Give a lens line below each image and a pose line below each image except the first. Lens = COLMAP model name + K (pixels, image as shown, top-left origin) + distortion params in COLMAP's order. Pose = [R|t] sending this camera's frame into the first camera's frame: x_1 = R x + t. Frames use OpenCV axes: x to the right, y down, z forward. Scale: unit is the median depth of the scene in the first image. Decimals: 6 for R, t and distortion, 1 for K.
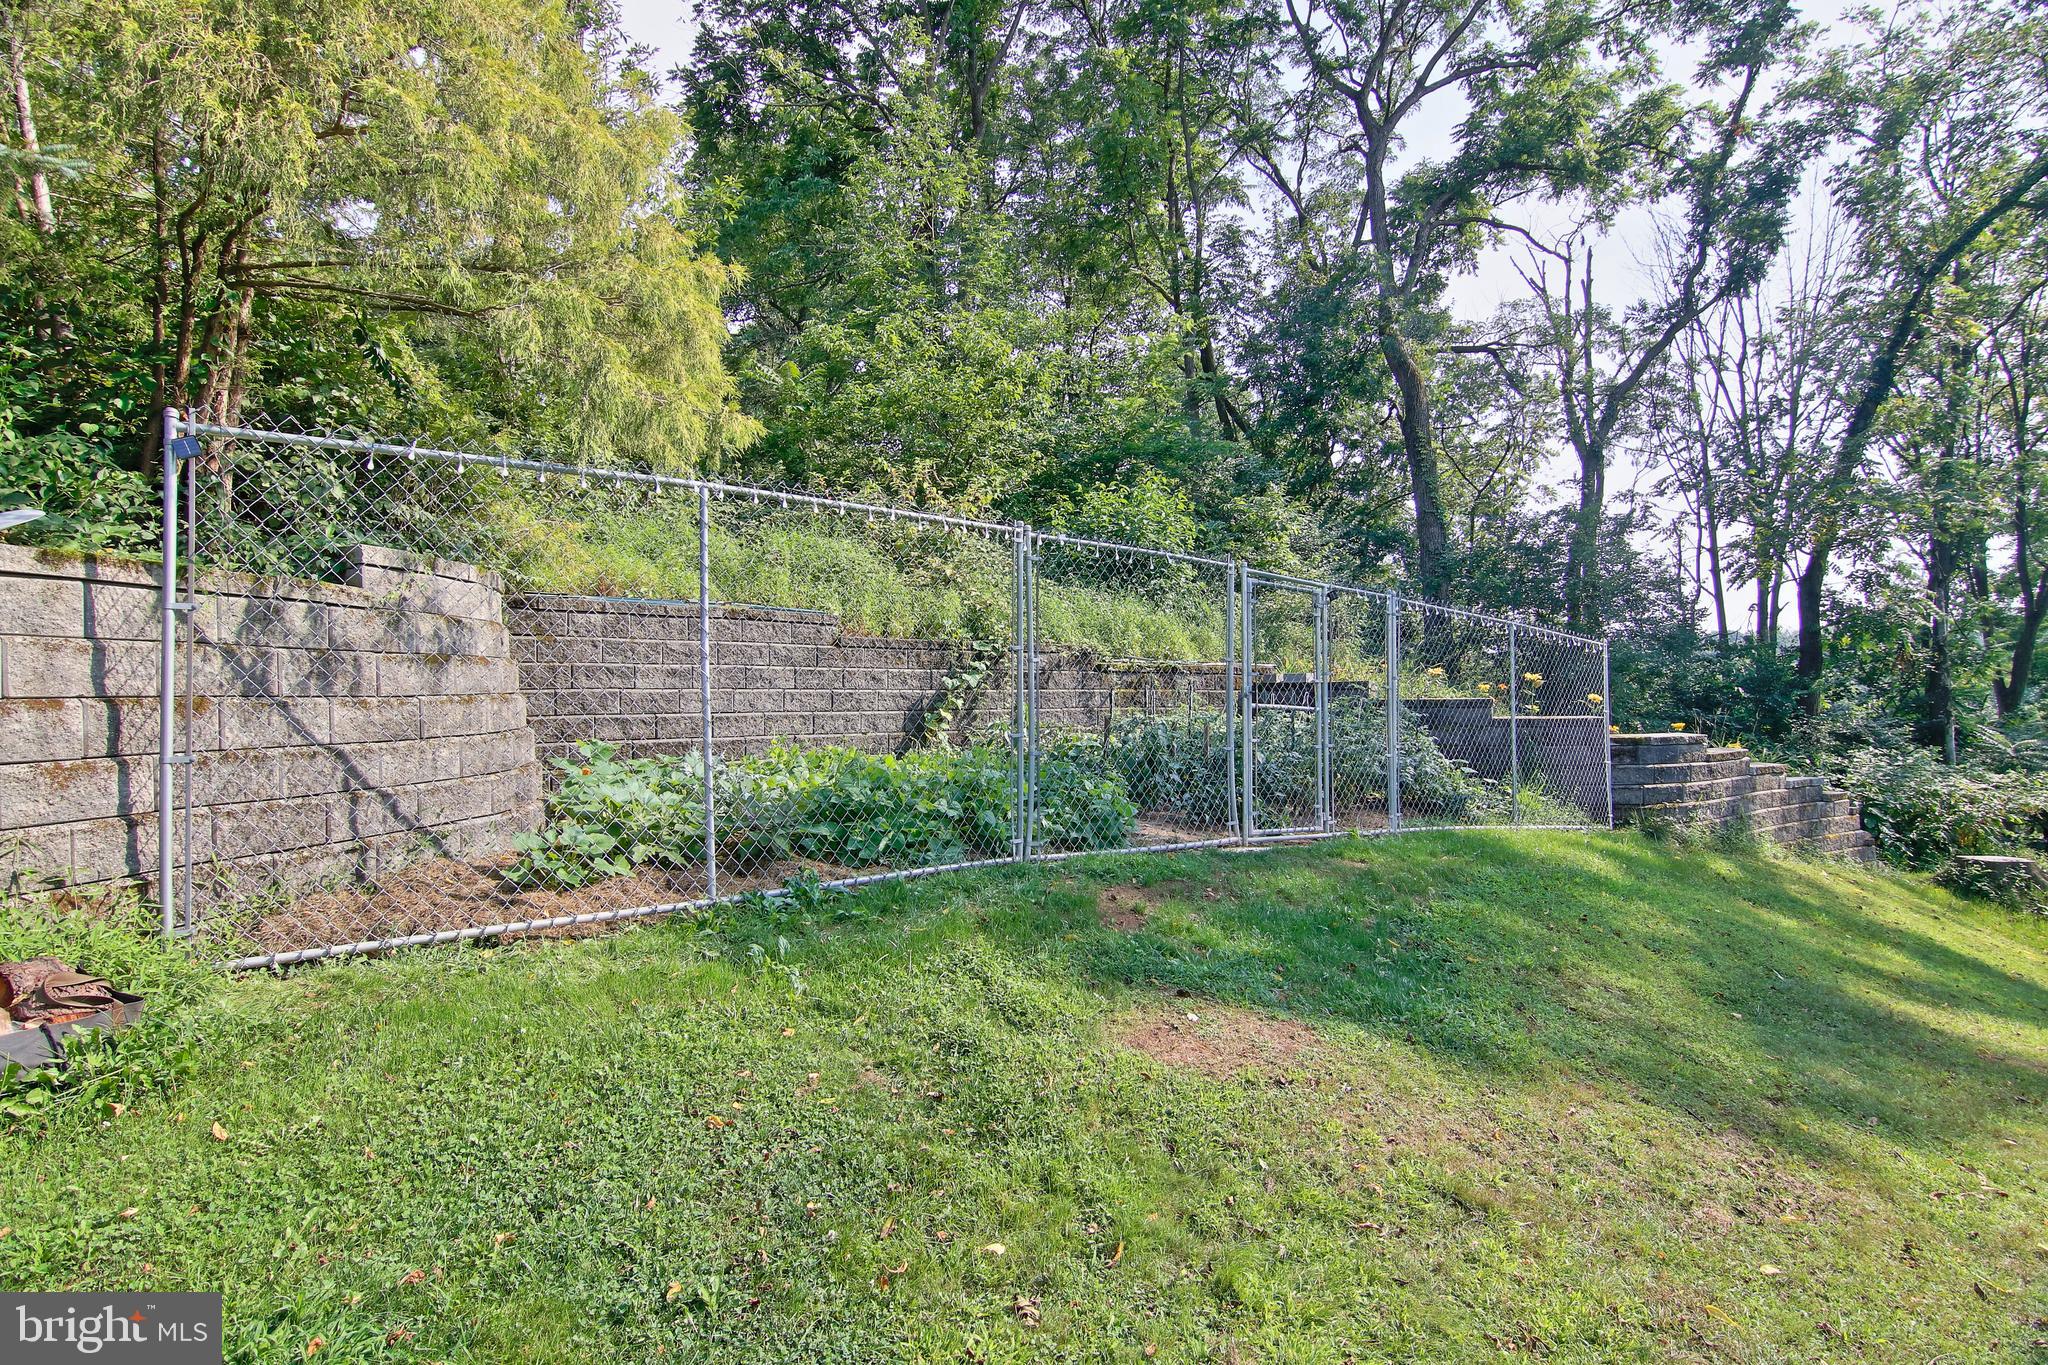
lens RADIAL K [[1084.3, 0, 1021.5], [0, 1084.3, 655.3], [0, 0, 1]] dist [-0.002801, 0.000288]
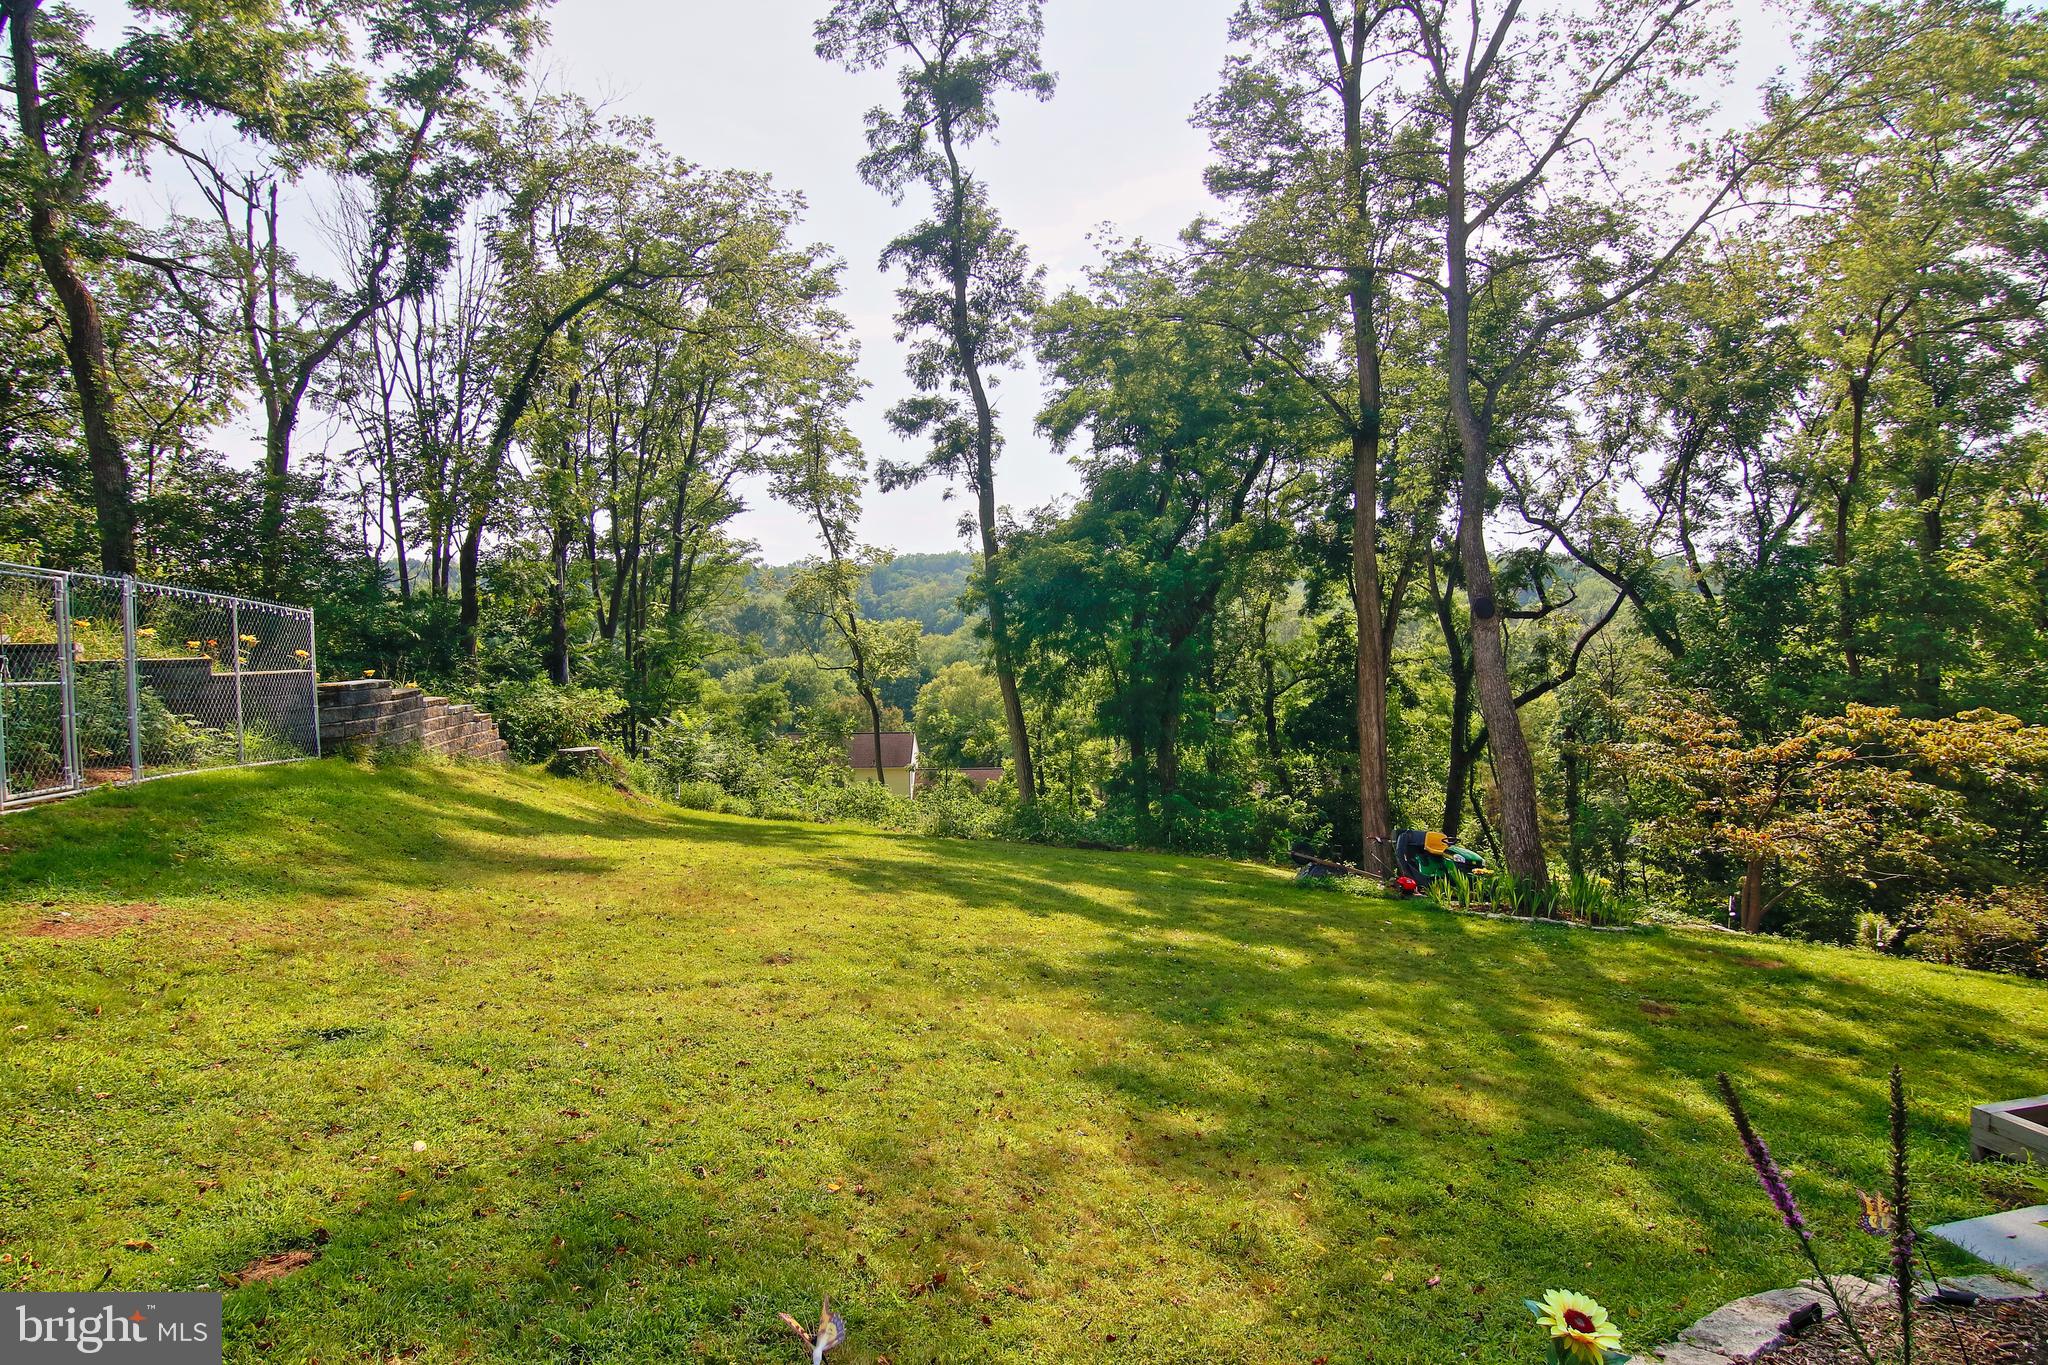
lens RADIAL K [[1034.3, 0, 1022.6], [0, 1034.3, 667.7], [0, 0, 1]] dist [-0.002628, -0.013269]
pose [[0.438377, -0.038192, 0.897979, -0.071469], [-0.032578, 0.997765, 0.058340, -0.017672], [-0.898201, -0.054829, 0.436153, -0.107101]]
